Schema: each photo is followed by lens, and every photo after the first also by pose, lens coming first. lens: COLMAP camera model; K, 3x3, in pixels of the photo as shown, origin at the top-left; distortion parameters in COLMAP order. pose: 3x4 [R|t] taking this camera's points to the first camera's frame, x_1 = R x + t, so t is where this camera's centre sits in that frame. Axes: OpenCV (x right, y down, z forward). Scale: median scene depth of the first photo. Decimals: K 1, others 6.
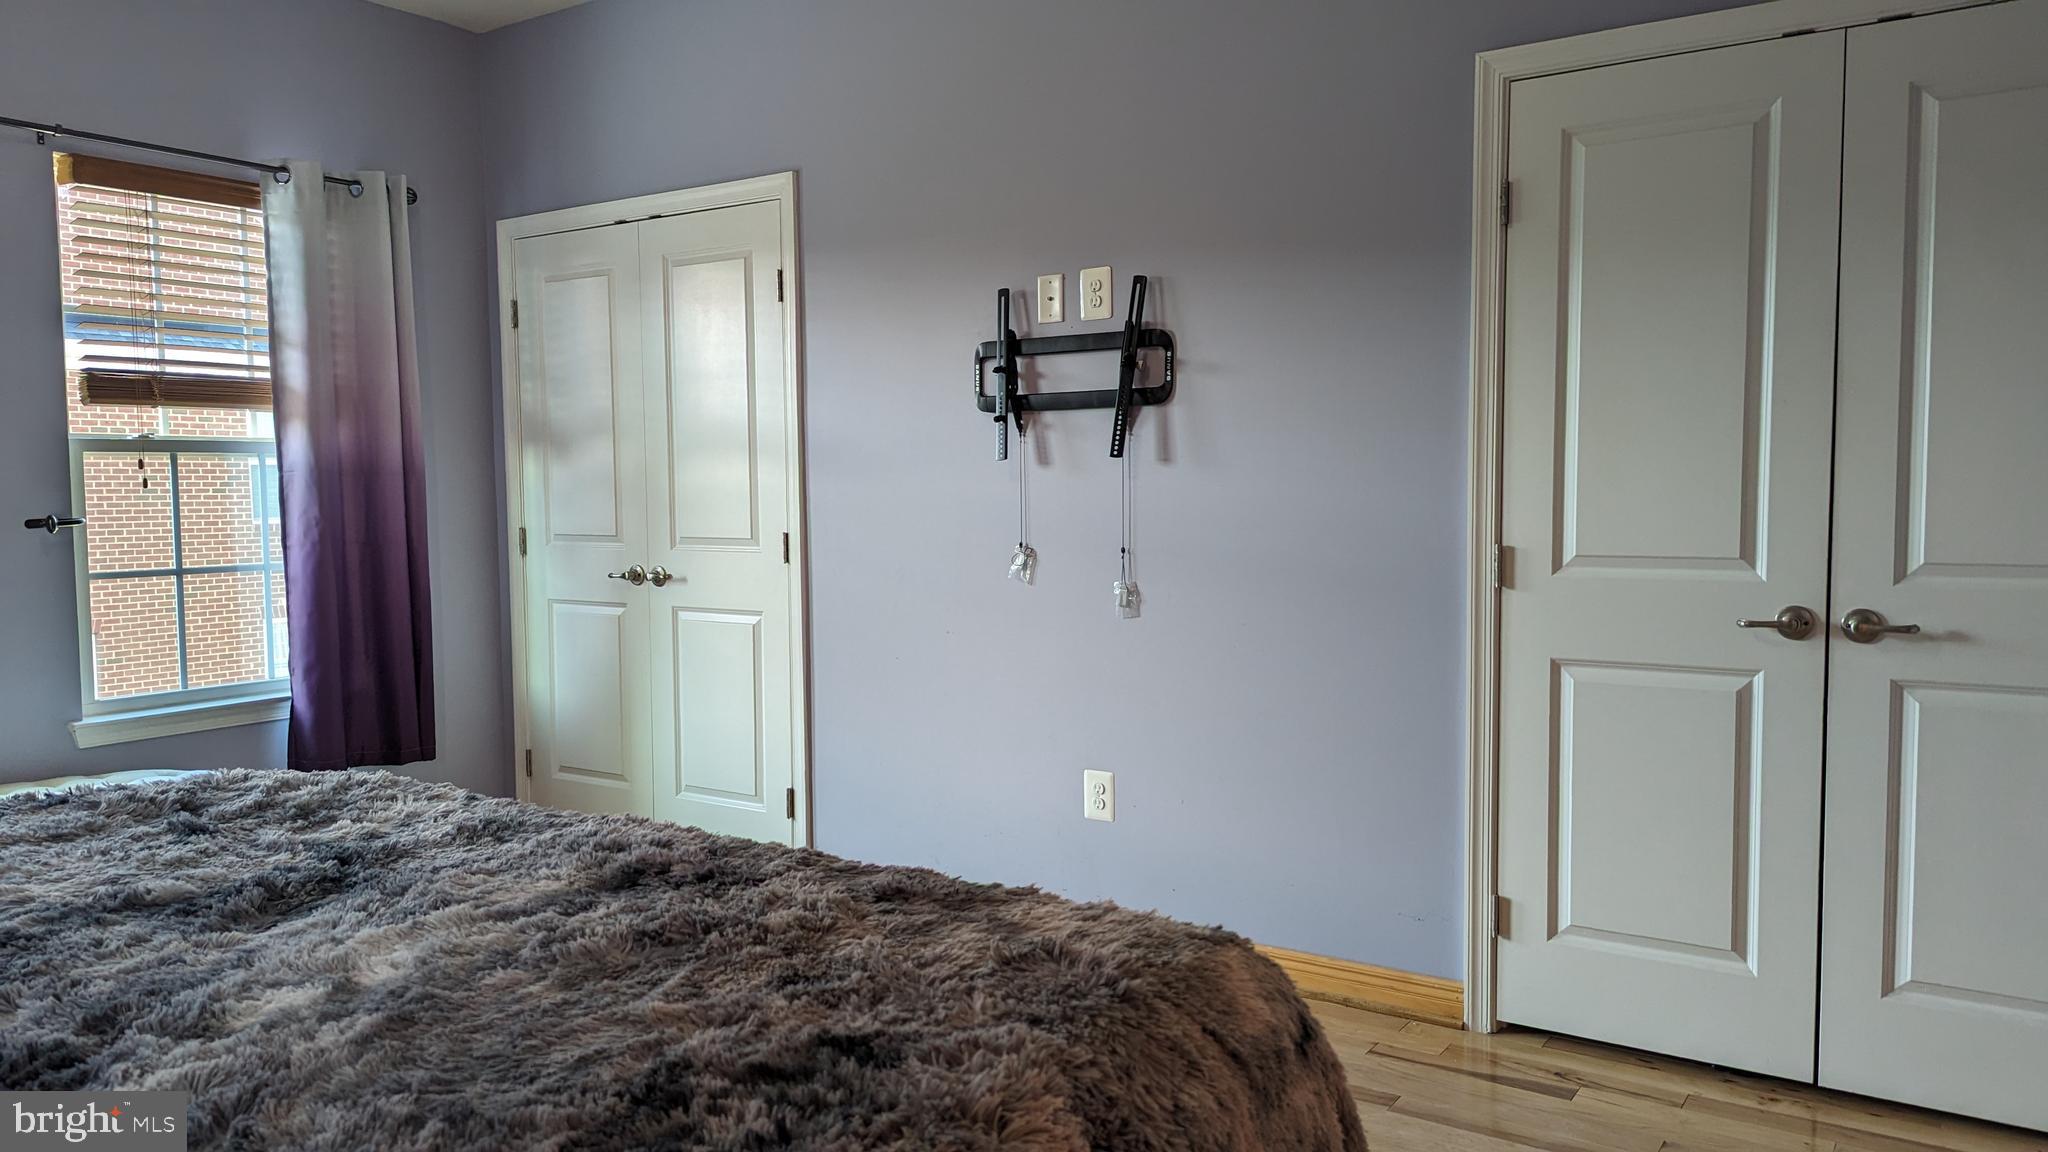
lens RADIAL K [[1454.6, 0, 1019.4], [0, 1454.6, 595.1], [0, 0, 1]] dist [0.084332, -0.080631]
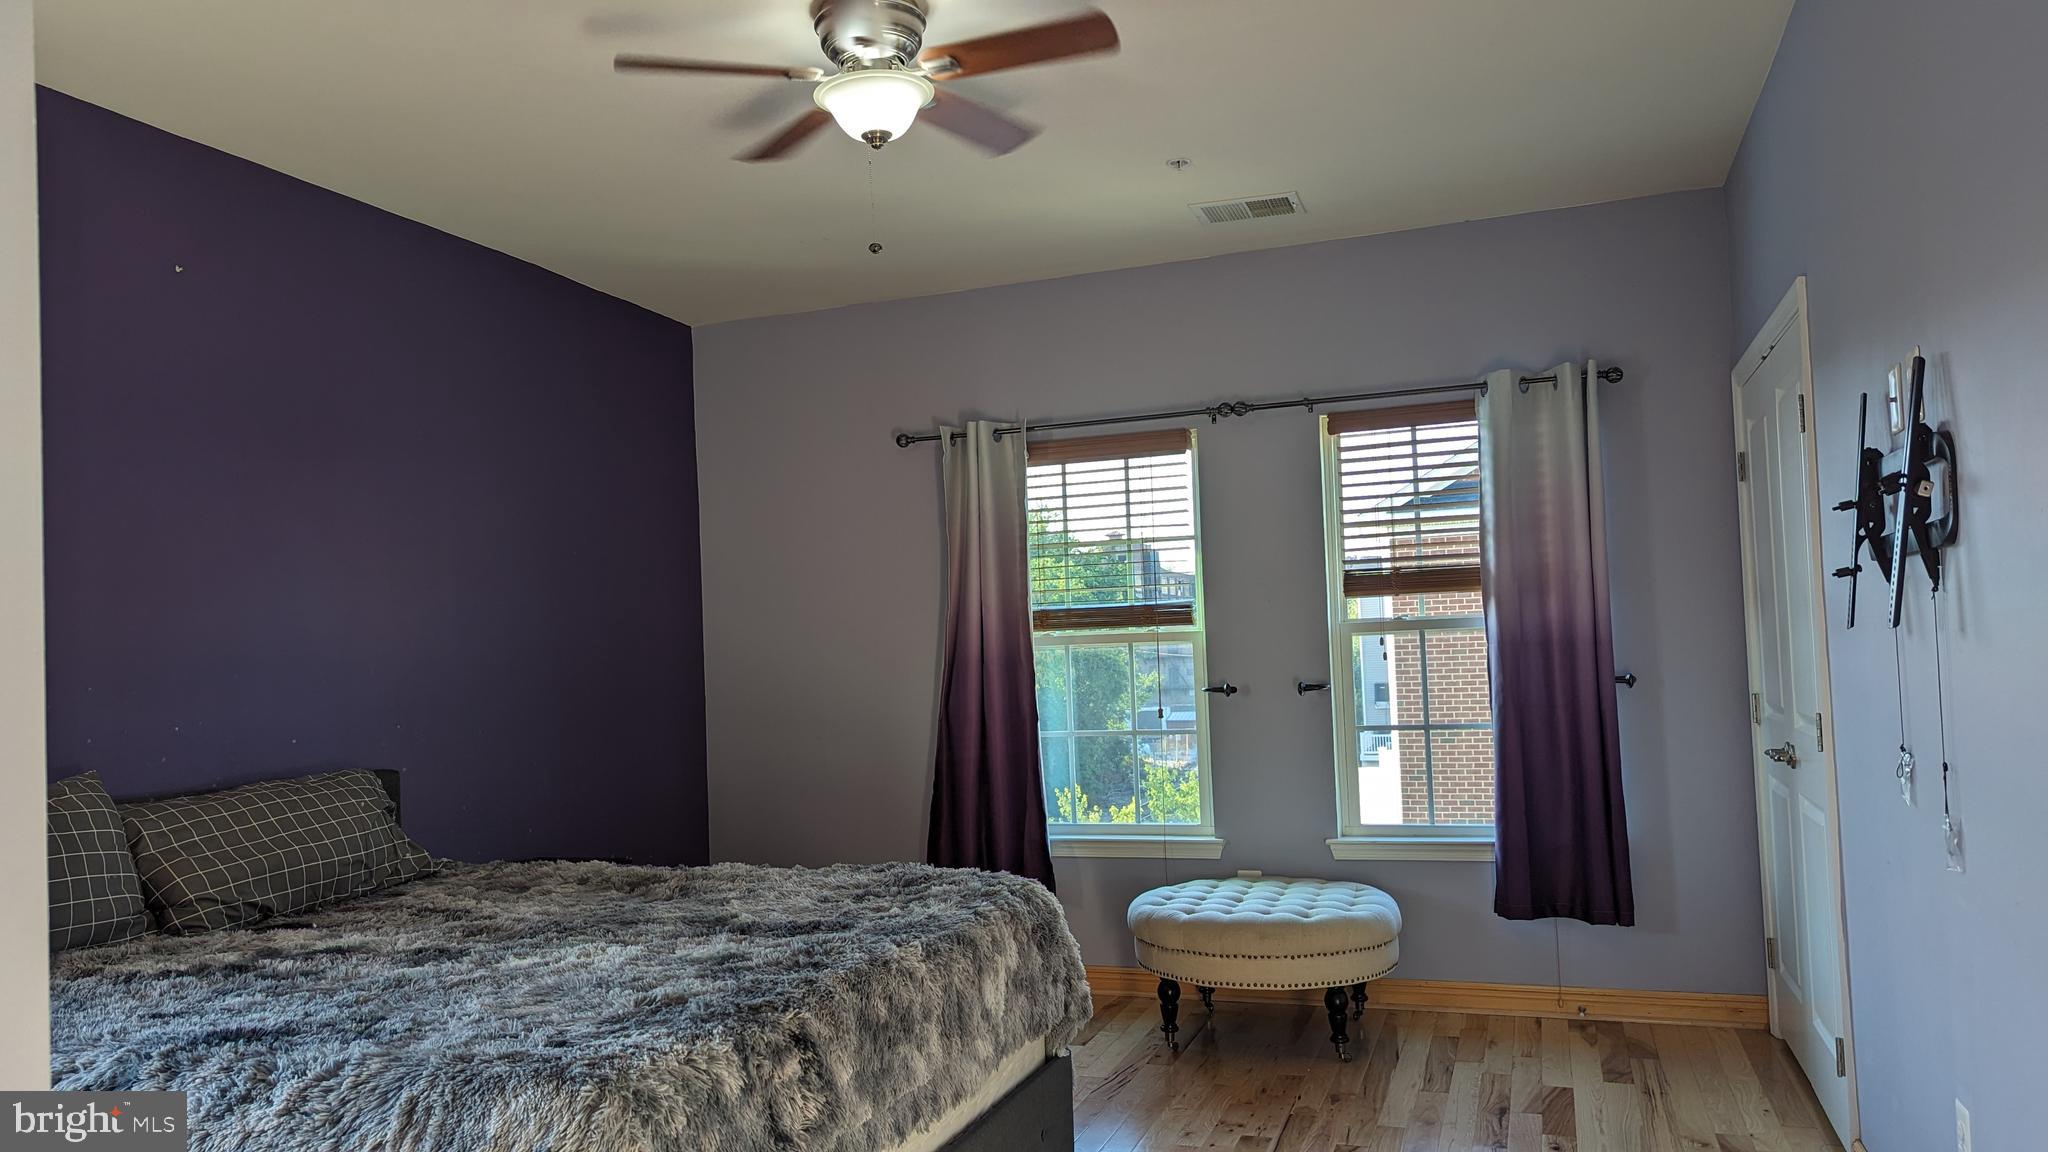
lens RADIAL K [[1454.6, 0, 1019.4], [0, 1454.6, 595.1], [0, 0, 1]] dist [0.084332, -0.080631]
pose [[0.273033, -0.041948, -0.961090, 0.505540], [-0.031491, 0.998124, -0.052511, -0.050165], [0.961489, 0.044603, 0.271200, 0.345096]]
